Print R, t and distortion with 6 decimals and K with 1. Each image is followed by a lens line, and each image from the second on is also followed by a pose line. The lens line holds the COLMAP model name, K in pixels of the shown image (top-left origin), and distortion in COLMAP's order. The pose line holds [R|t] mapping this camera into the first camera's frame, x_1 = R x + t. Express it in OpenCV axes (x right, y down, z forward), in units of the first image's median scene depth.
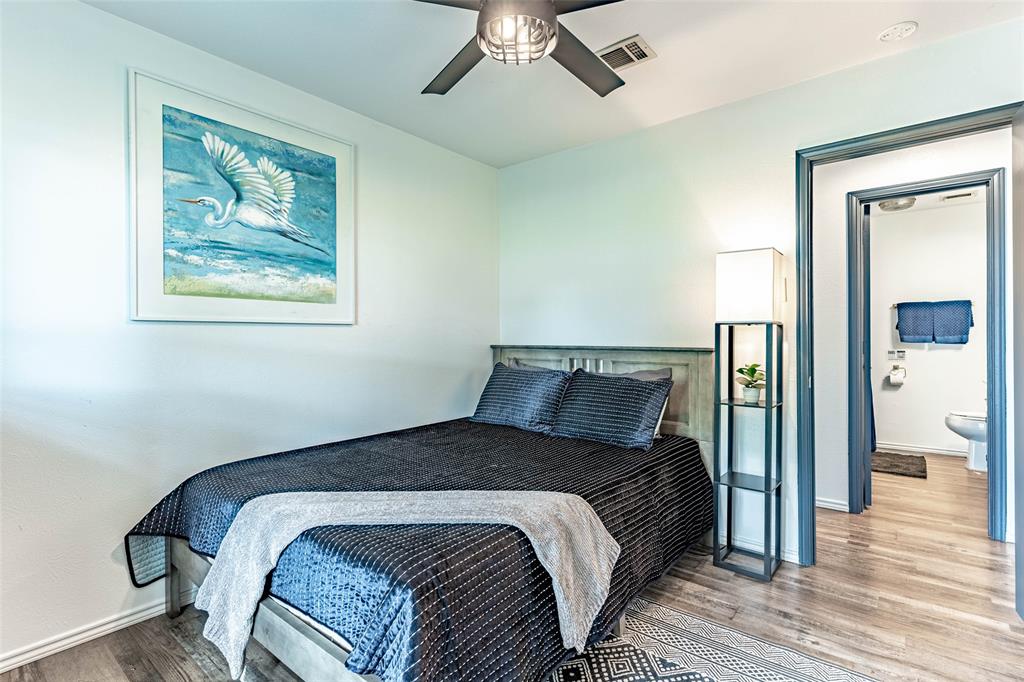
lens RADIAL K [[488.3, 0, 514.1], [0, 488.3, 340.1], [0, 0, 1]] dist [0.001430, -0.001540]
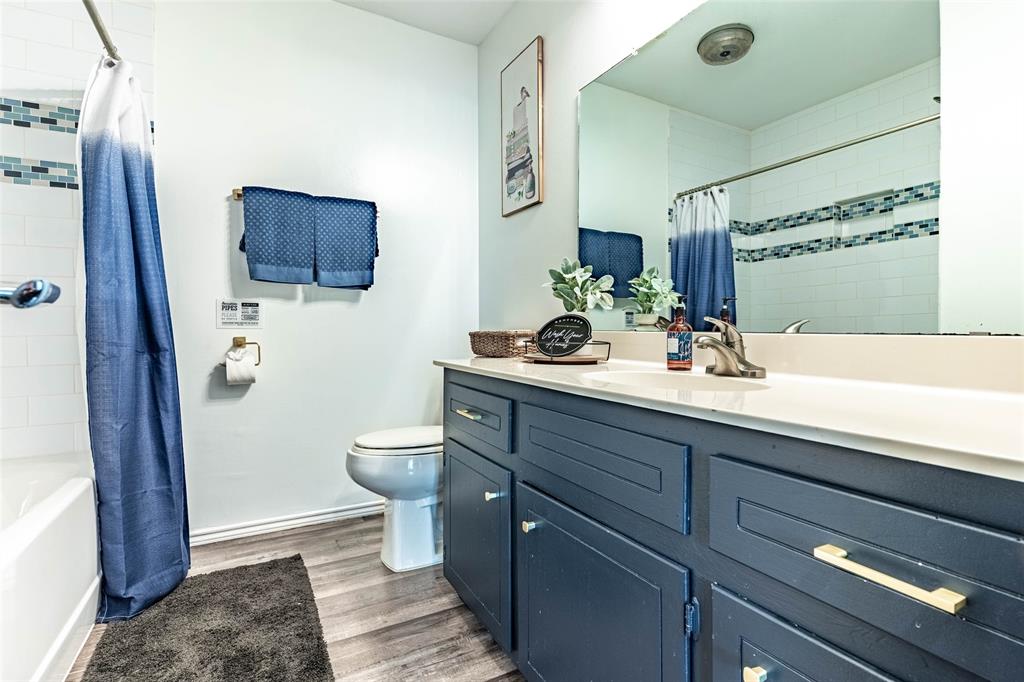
lens RADIAL K [[488.3, 0, 514.3], [0, 488.3, 337.6], [0, 0, 1]] dist [0.001430, -0.001540]
pose [[0.375242, -0.015741, 0.926793, 0.489052], [-0.011601, 0.999698, 0.021676, 0.040981], [-0.926854, -0.018886, 0.374946, 0.633711]]
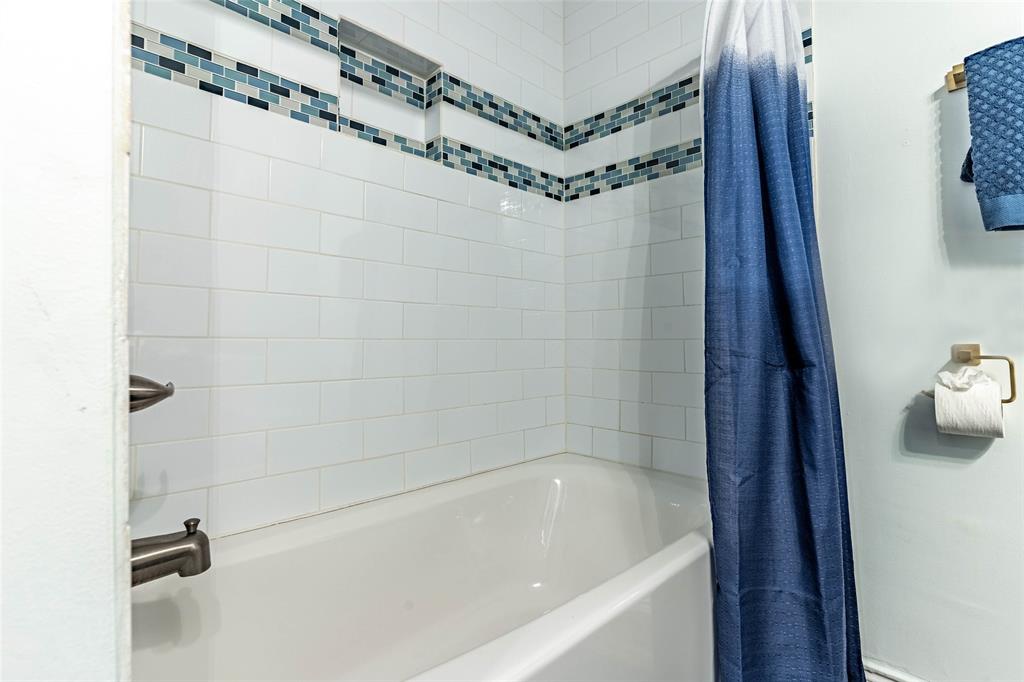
lens RADIAL K [[488.3, 0, 515.0], [0, 488.3, 322.1], [0, 0, 1]] dist [0.001430, -0.001540]
pose [[0.993993, -0.009090, -0.109069, 0.610187], [0.007690, 0.999883, -0.013248, 0.043423], [0.109177, 0.012330, 0.993946, 0.766455]]
